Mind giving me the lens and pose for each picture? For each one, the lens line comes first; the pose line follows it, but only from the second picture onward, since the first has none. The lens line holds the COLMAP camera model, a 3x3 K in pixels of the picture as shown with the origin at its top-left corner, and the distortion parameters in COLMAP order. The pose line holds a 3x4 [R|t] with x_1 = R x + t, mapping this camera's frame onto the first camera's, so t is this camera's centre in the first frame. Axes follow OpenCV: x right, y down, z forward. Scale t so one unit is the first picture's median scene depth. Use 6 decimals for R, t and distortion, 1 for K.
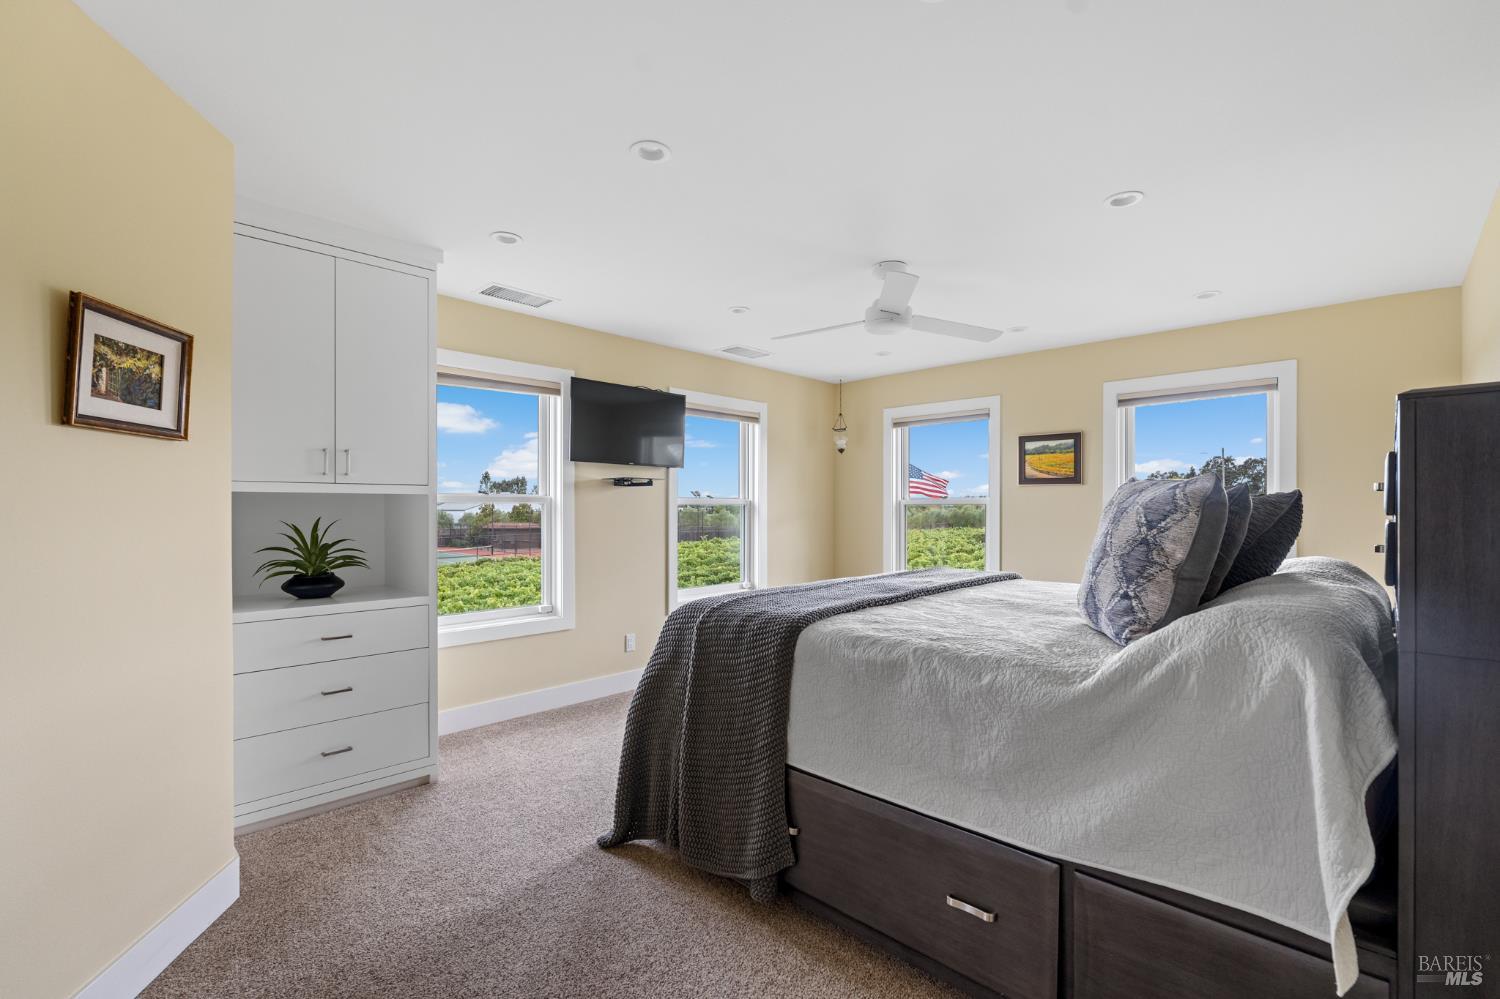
lens RADIAL K [[661.0, 0, 752.2], [0, 661.0, 505.1], [0, 0, 1]] dist [-0.008731, 0.001957]
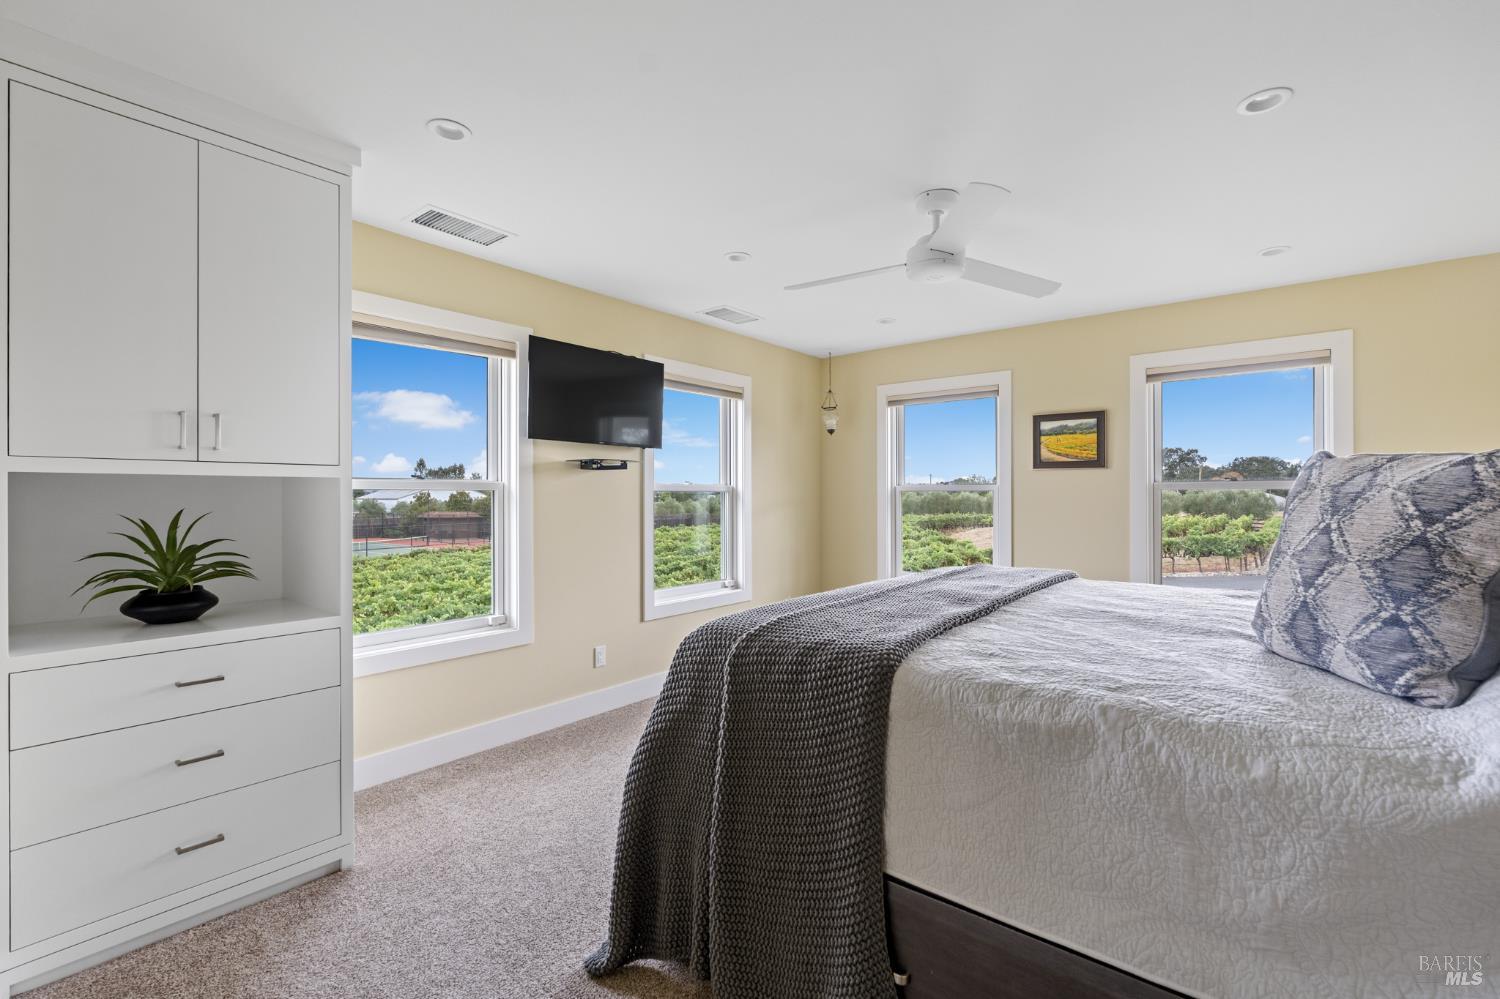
lens RADIAL K [[661.0, 0, 755.3], [0, 661.0, 489.7], [0, 0, 1]] dist [-0.008731, 0.001957]
pose [[0.996319, -0.002344, 0.085686, -0.095157], [0.002740, 0.999986, -0.004503, 0.001627], [-0.085674, 0.004721, 0.996312, 0.236166]]
